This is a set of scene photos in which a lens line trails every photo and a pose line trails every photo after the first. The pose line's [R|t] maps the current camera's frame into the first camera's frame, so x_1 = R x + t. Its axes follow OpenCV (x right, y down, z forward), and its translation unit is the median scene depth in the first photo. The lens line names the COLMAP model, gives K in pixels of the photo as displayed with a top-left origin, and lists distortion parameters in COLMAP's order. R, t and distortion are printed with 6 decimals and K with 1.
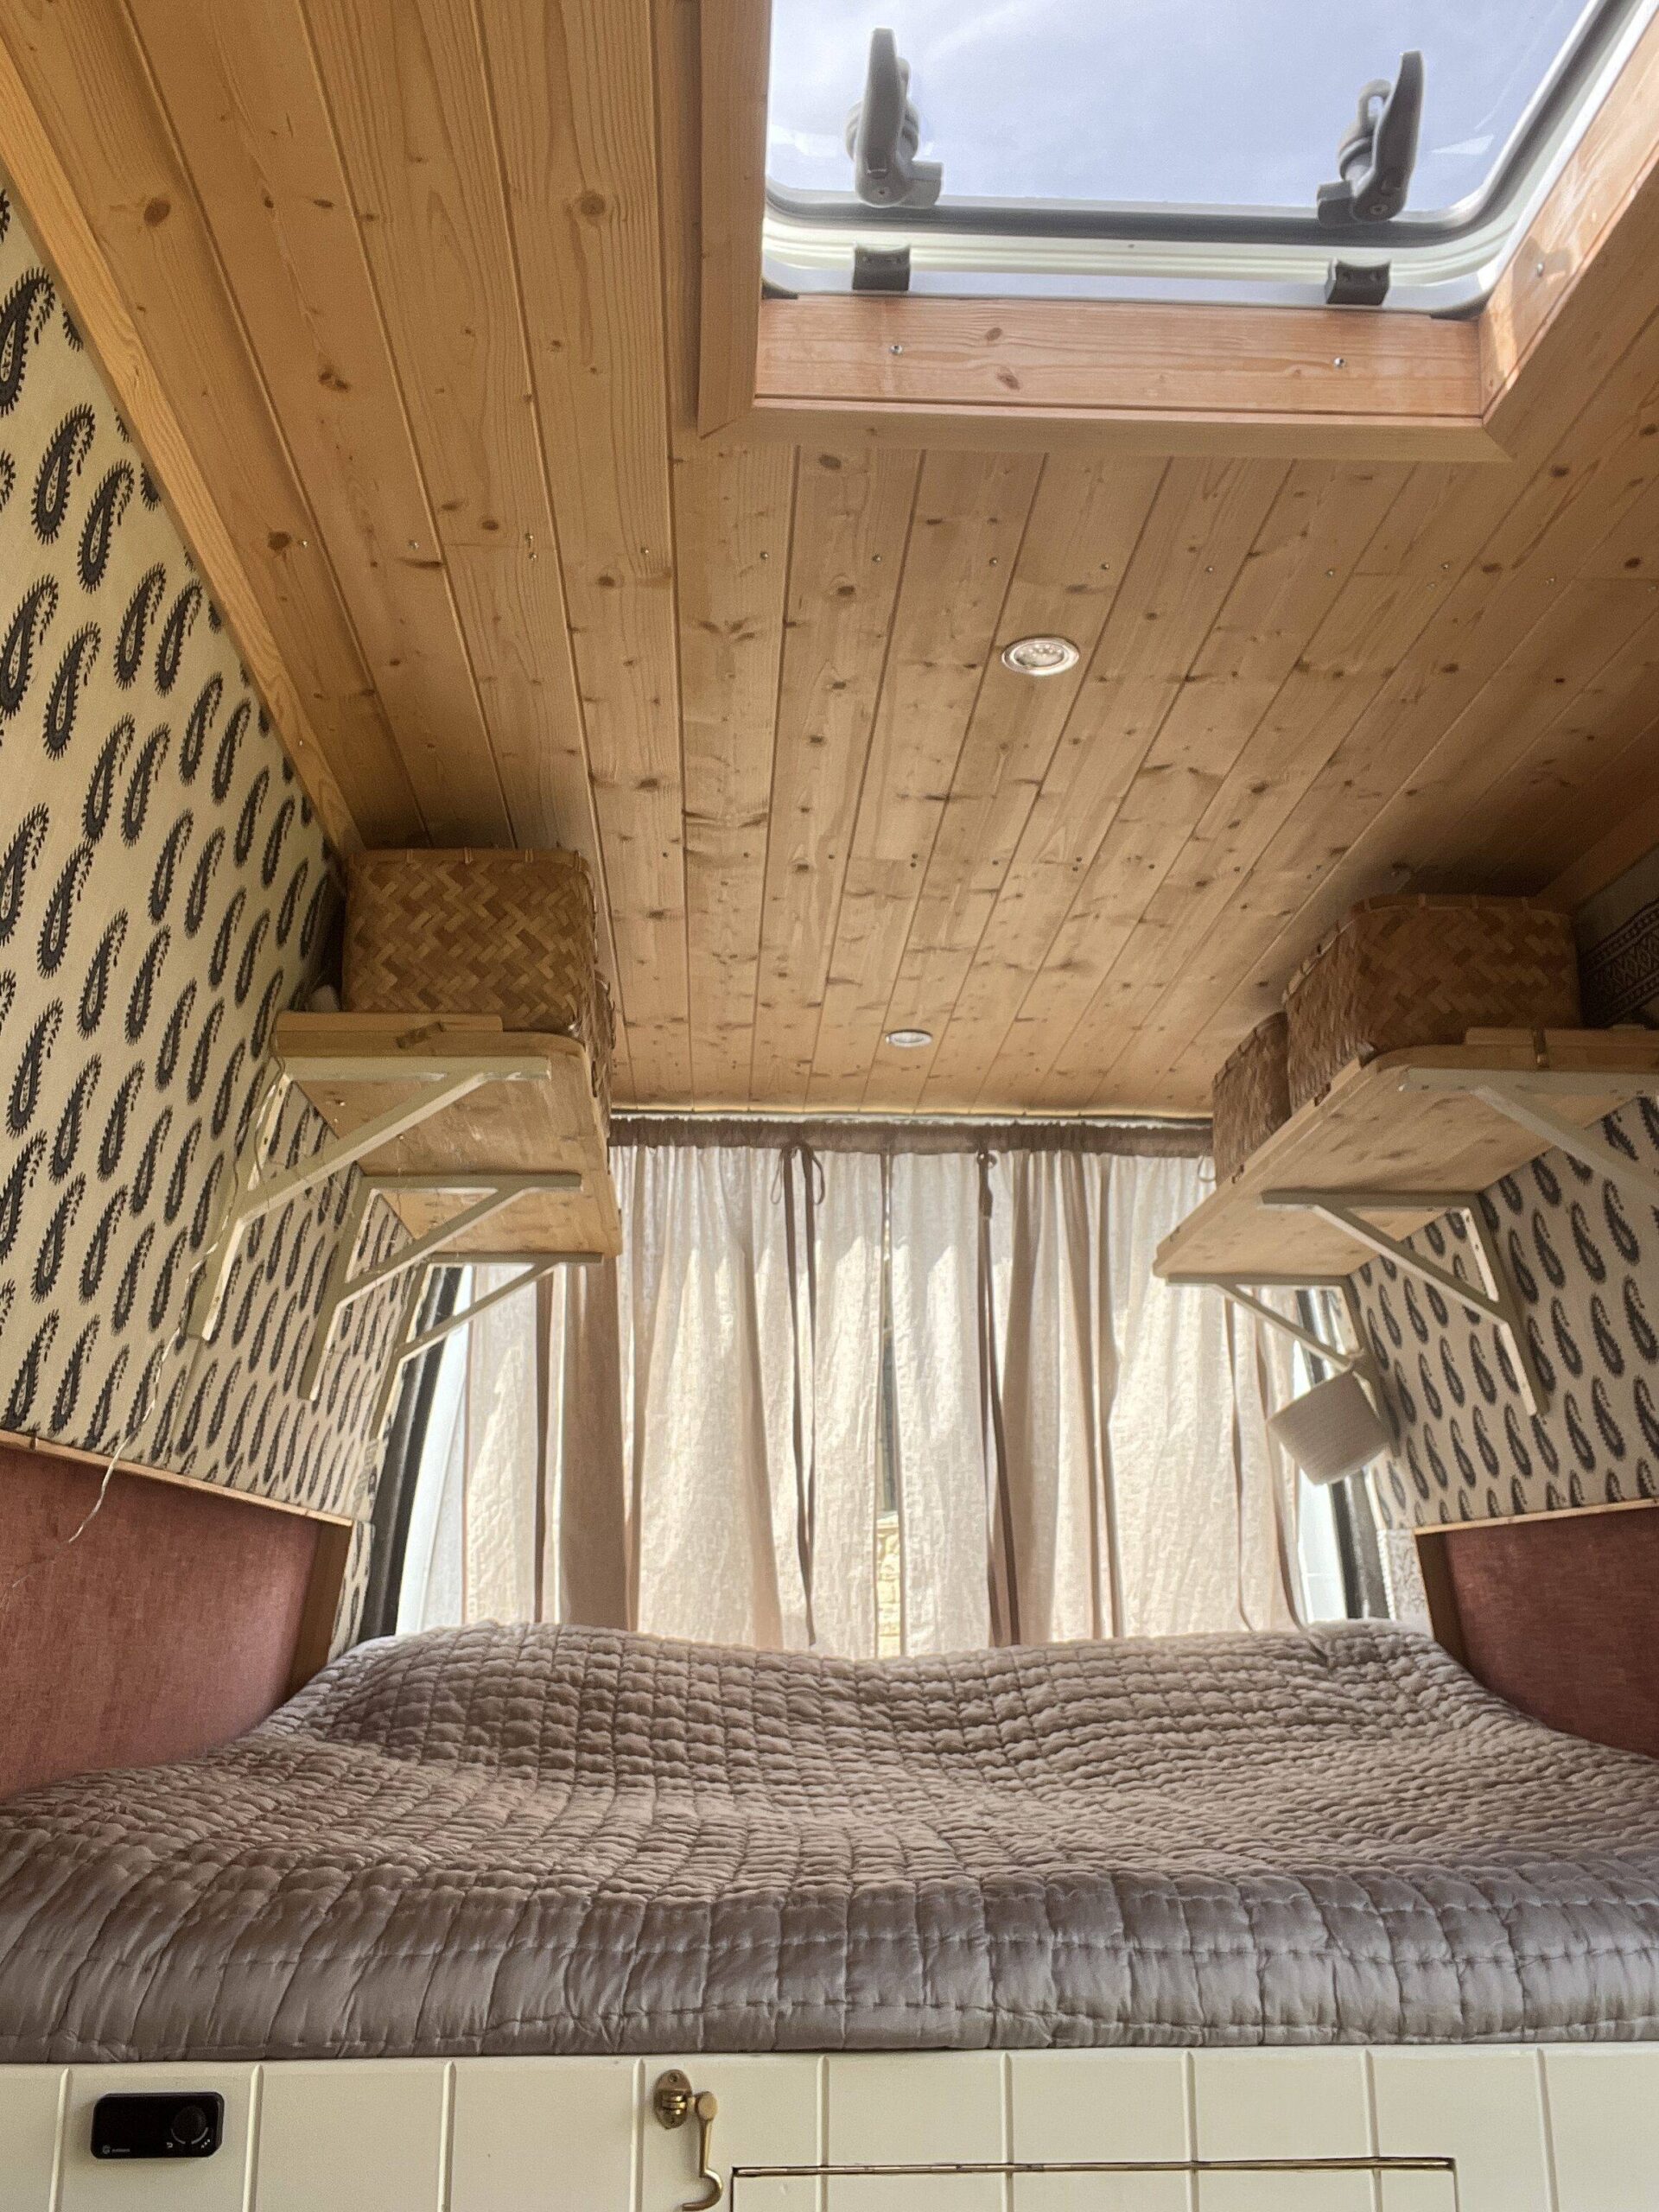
lens RADIAL K [[1962.3, 0, 827.9], [0, 1962.3, 1102.8], [0, 0, 1]] dist [0.063716, -0.047640]
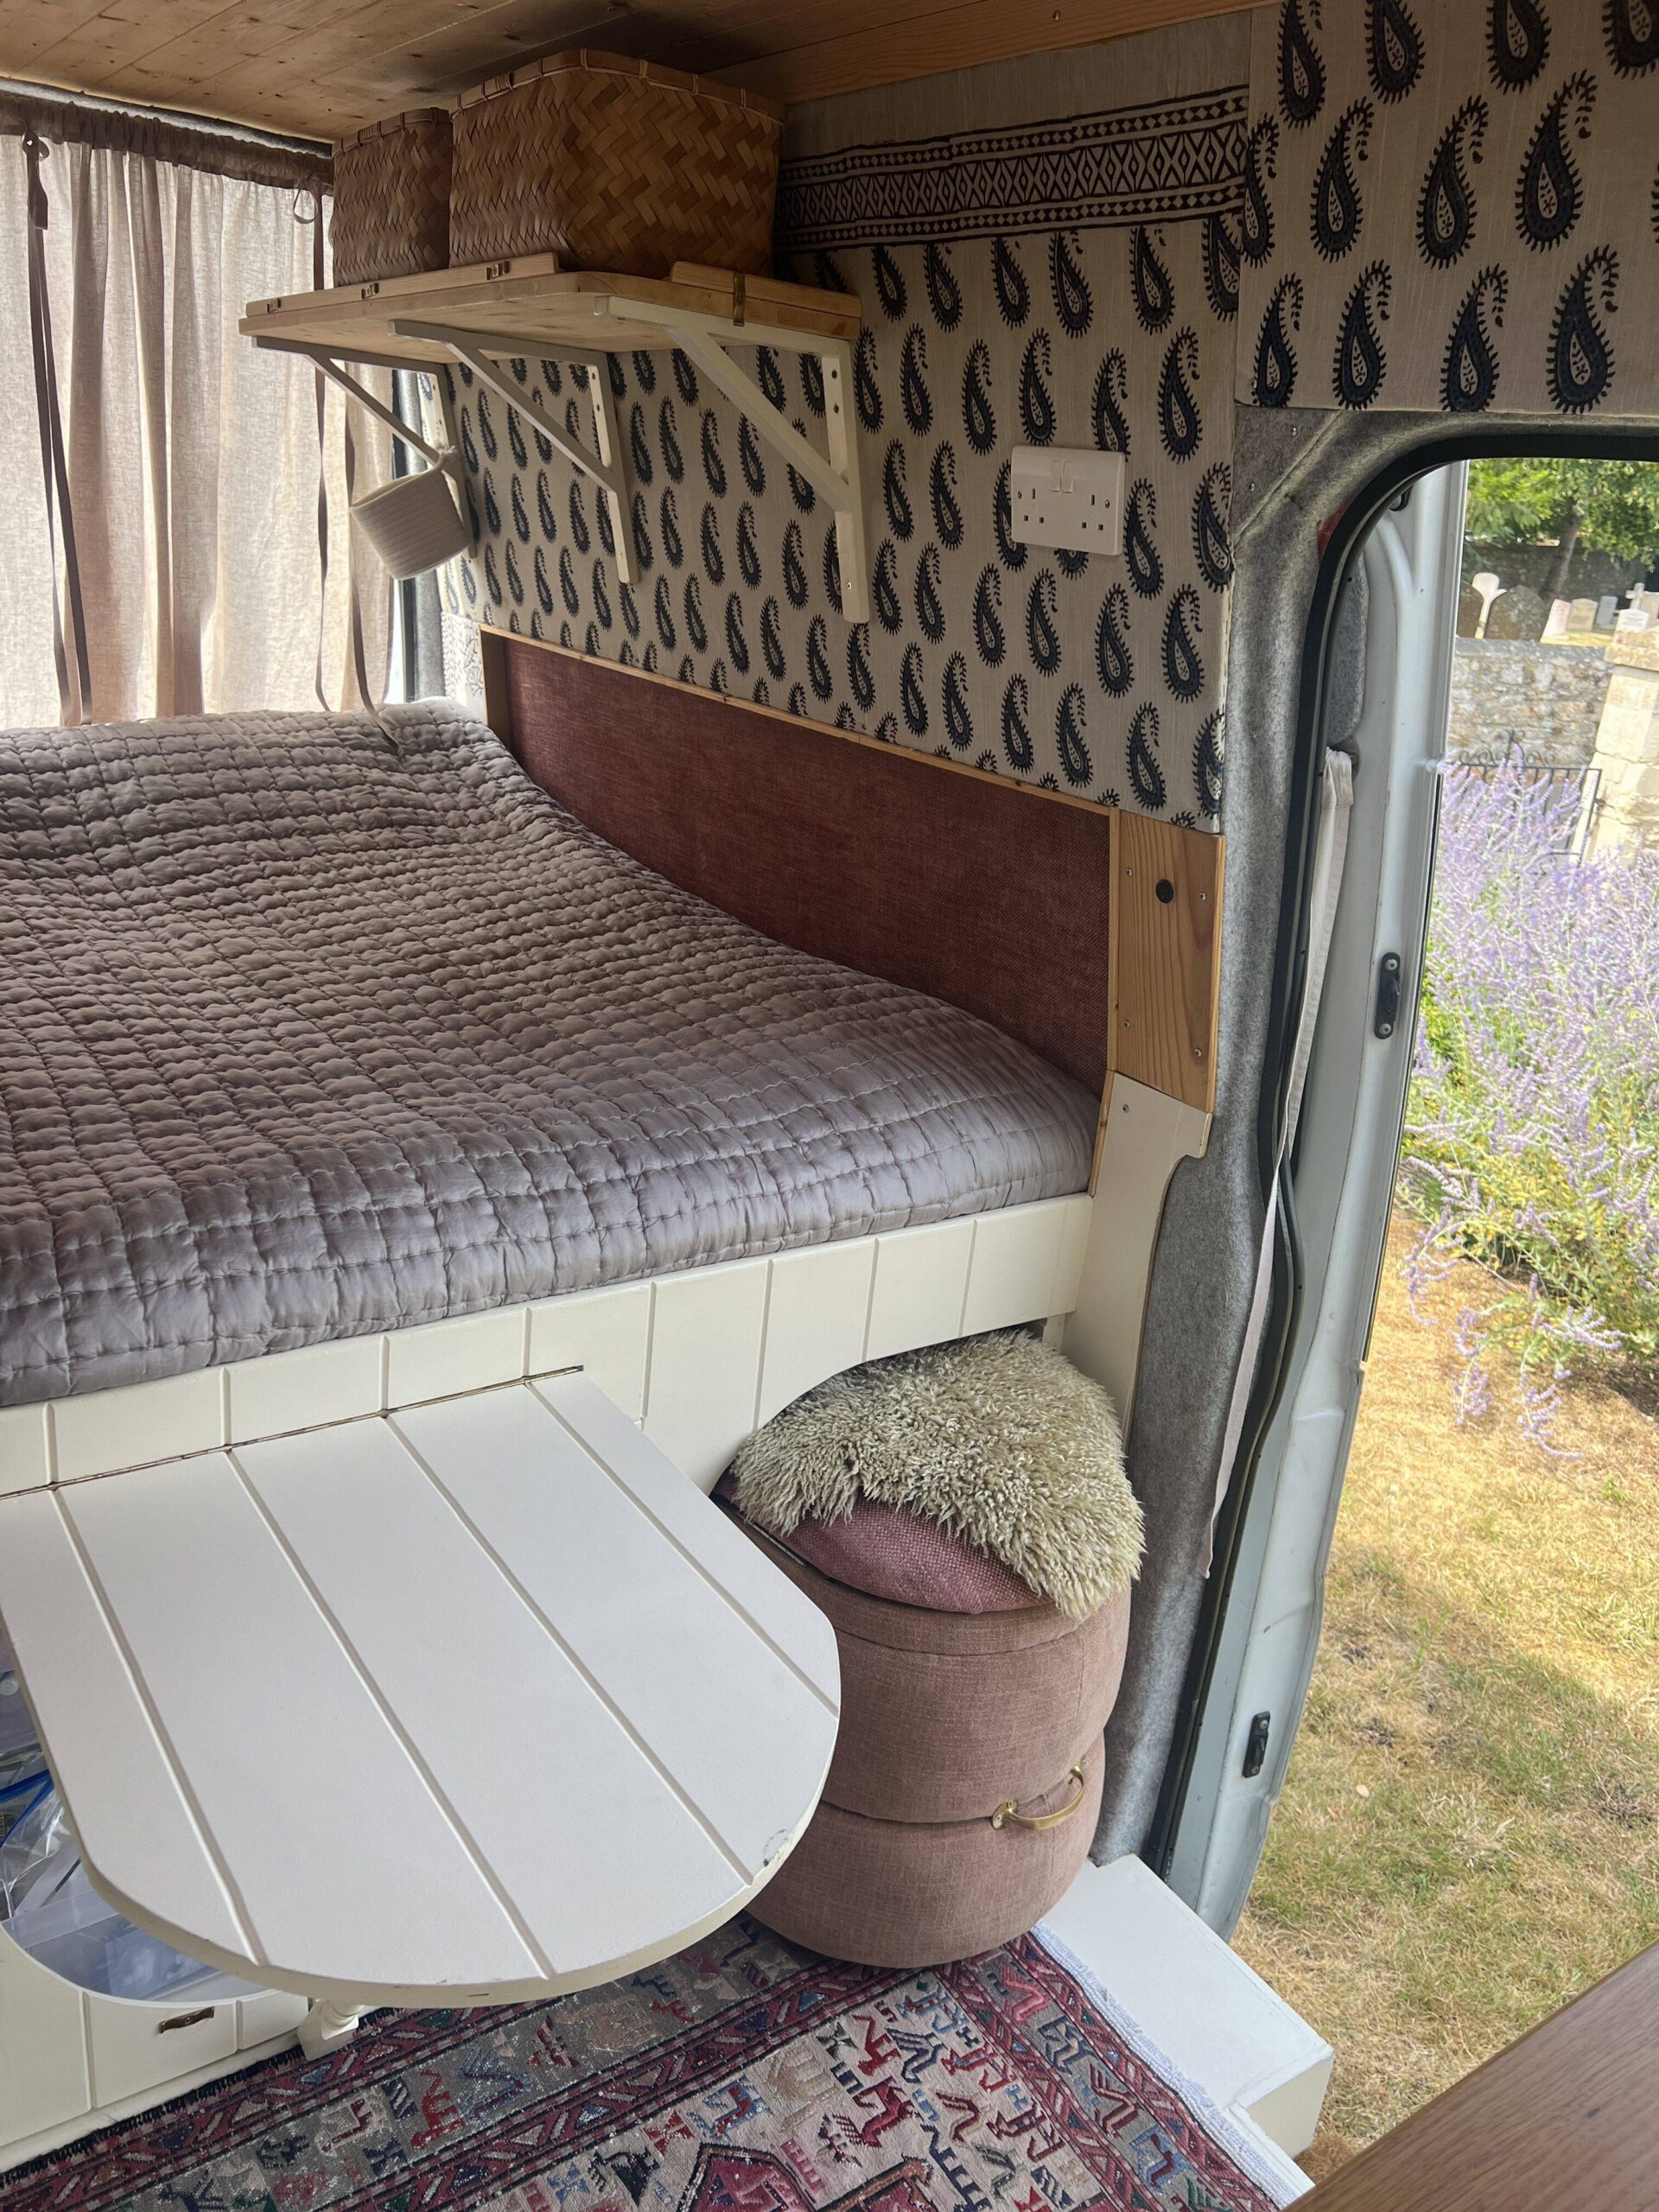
lens RADIAL K [[1672.9, 0, 835.6], [0, 1672.9, 1148.9], [0, 0, 1]] dist [0.044462, -0.058441]
pose [[0.851699, -0.101828, 0.514044, -0.066571], [-0.231140, 0.807363, 0.542898, -0.155873], [-0.470302, -0.581202, 0.664094, 0.200200]]
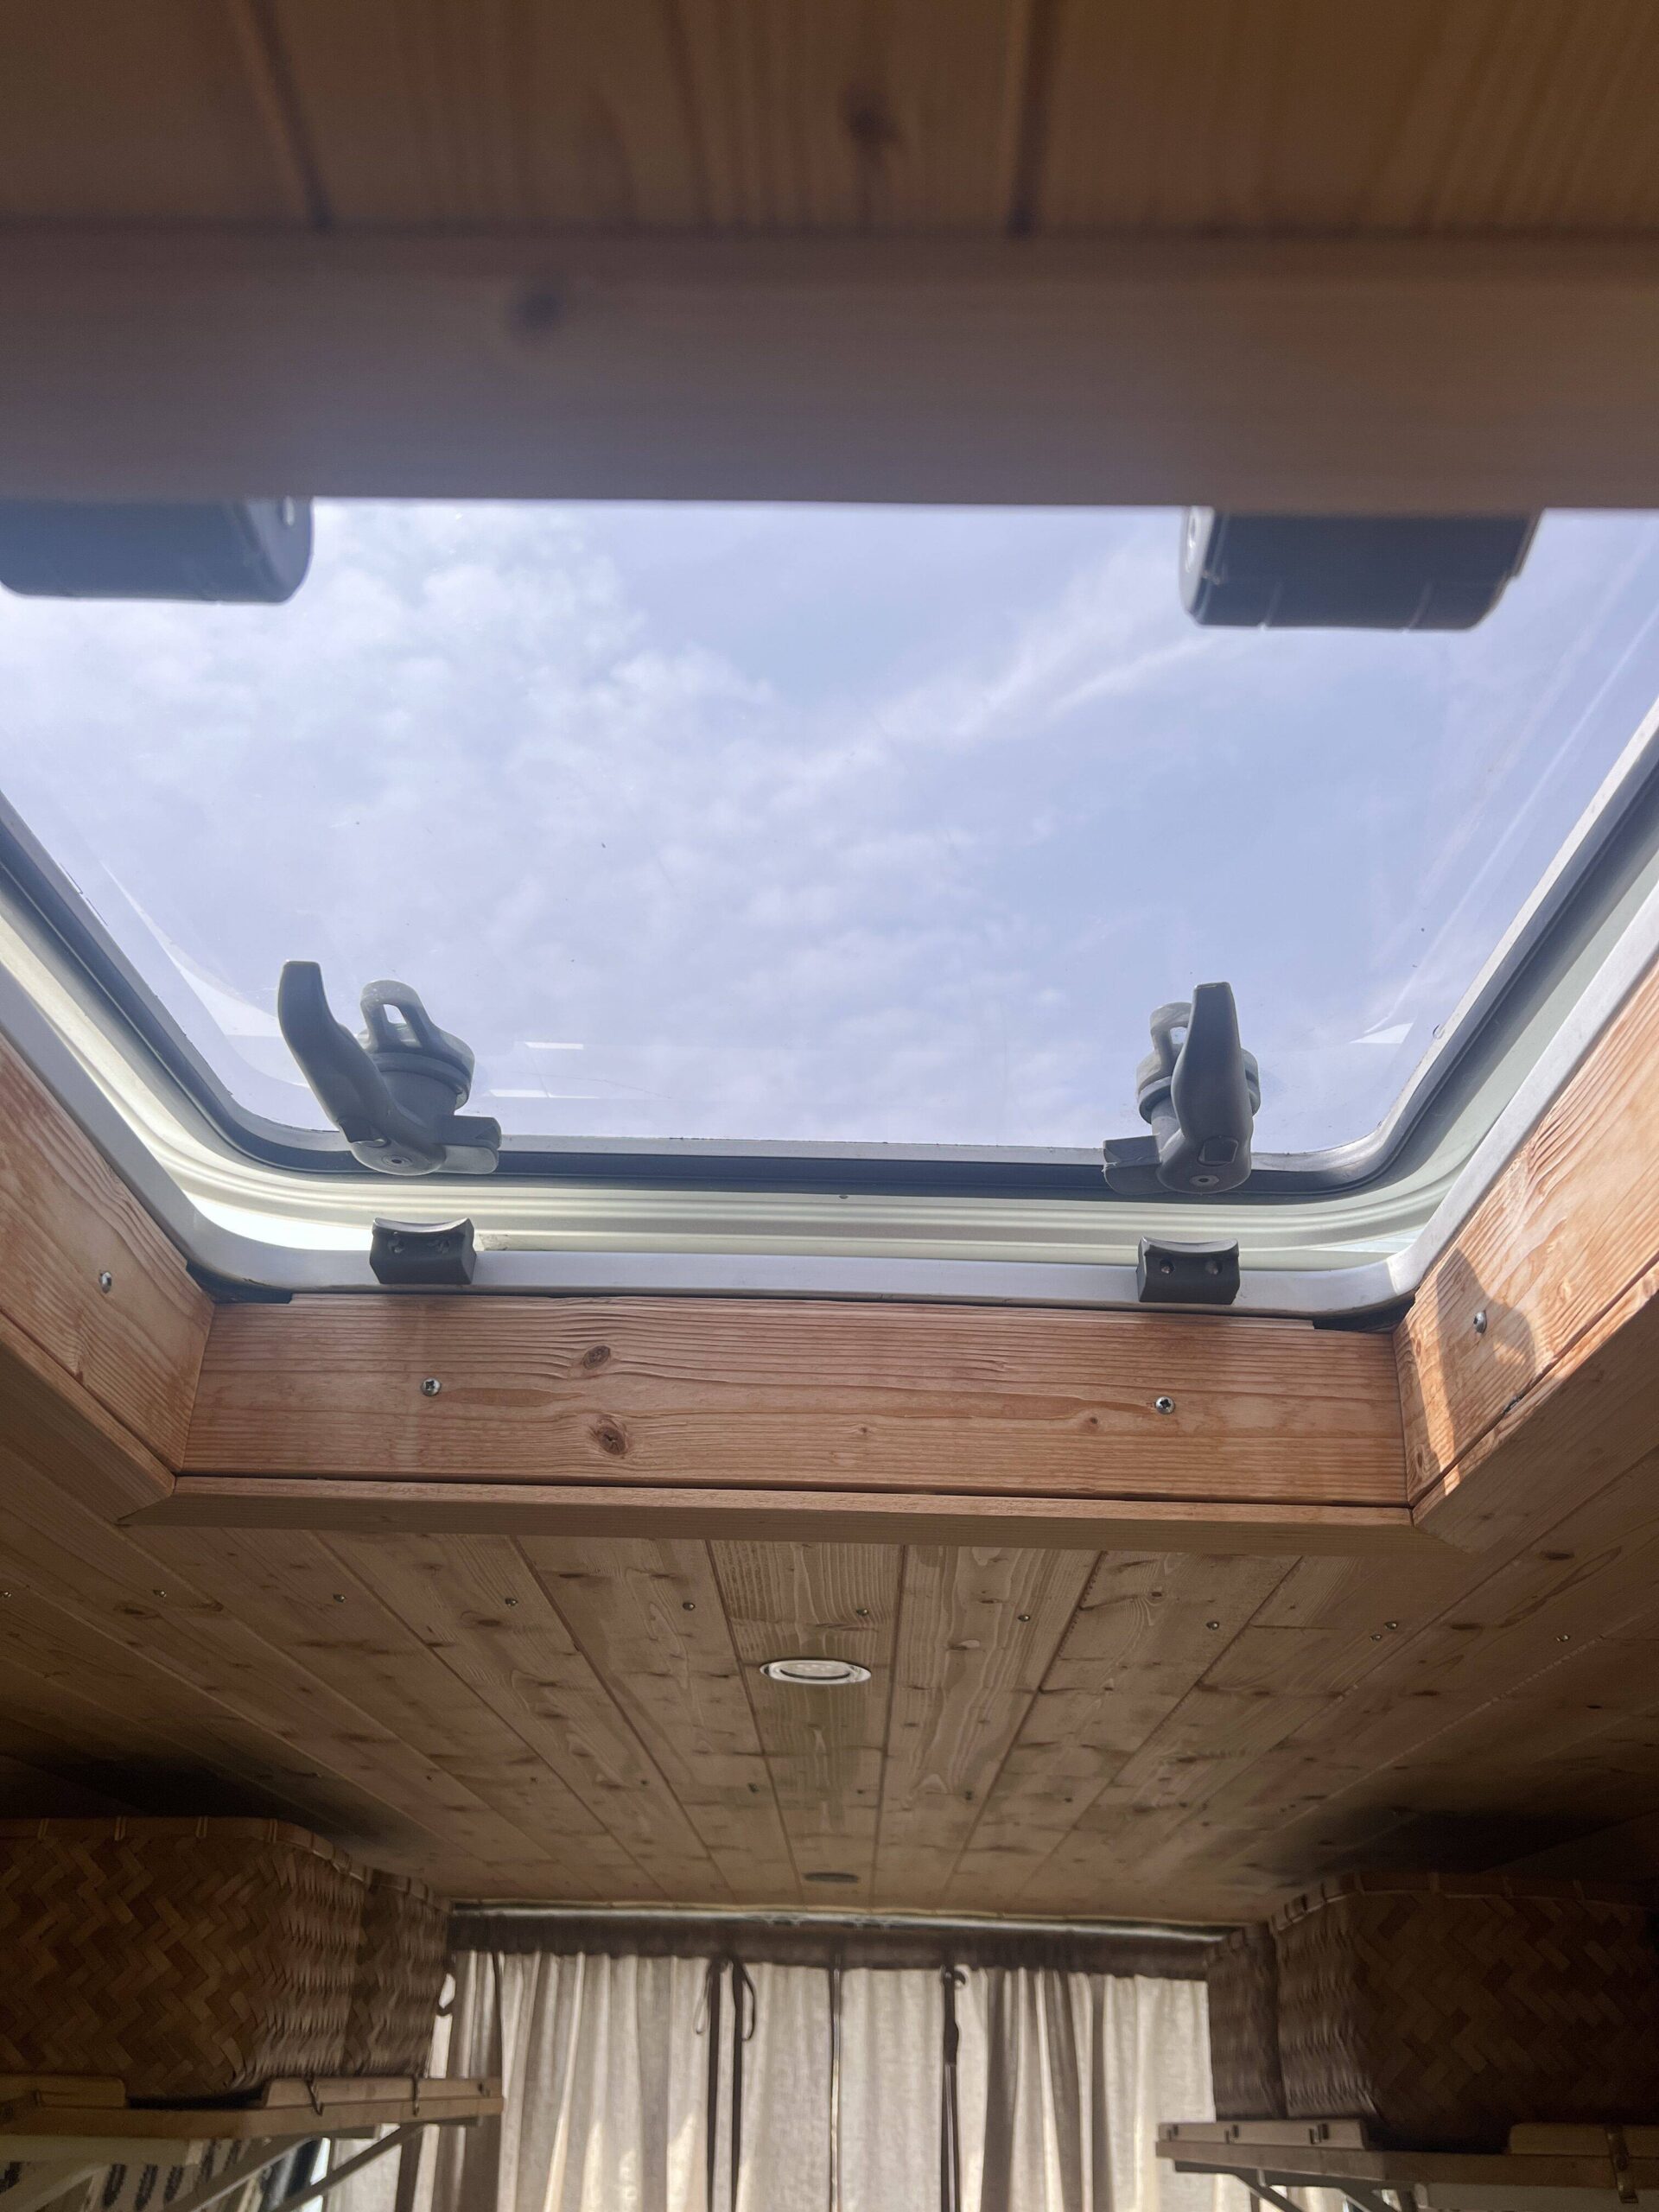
lens RADIAL K [[1672.9, 0, 849.4], [0, 1672.9, 1098.0], [0, 0, 1]] dist [0.044462, -0.058441]
pose [[0.997842, -0.005669, -0.065409, 0.140943], [-0.011929, 0.964026, -0.265540, -0.233966], [0.064562, 0.265747, 0.961878, 0.342477]]
